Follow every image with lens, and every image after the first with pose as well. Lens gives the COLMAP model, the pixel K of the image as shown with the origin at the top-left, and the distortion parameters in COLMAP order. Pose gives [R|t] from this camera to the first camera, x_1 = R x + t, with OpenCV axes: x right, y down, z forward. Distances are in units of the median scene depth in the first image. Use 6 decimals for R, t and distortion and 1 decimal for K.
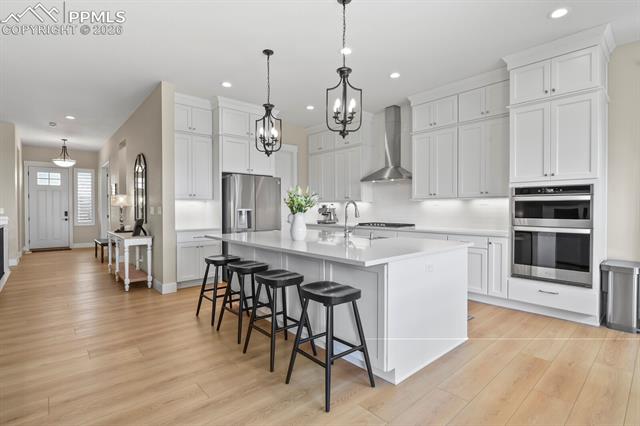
lens RADIAL K [[310.2, 0, 323.6], [0, 310.2, 211.8], [0, 0, 1]] dist [-0.004527, -0.005937]
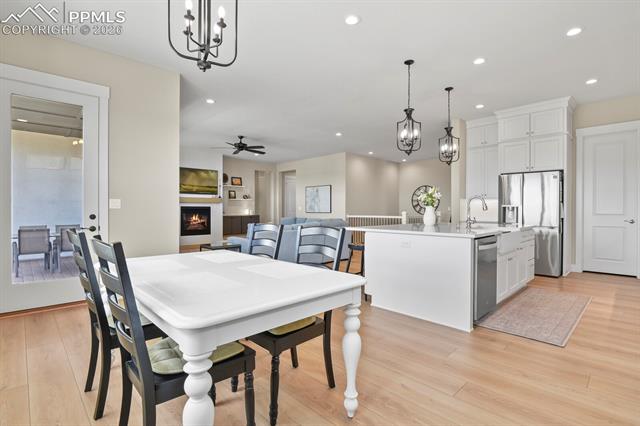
lens RADIAL K [[310.2, 0, 324.3], [0, 310.2, 211.2], [0, 0, 1]] dist [-0.004527, -0.005937]
pose [[0.050809, 0.004197, -0.998700, 0.823829], [-0.011861, 0.999923, 0.003599, 0.016357], [0.998638, 0.011662, 0.050855, 0.279830]]
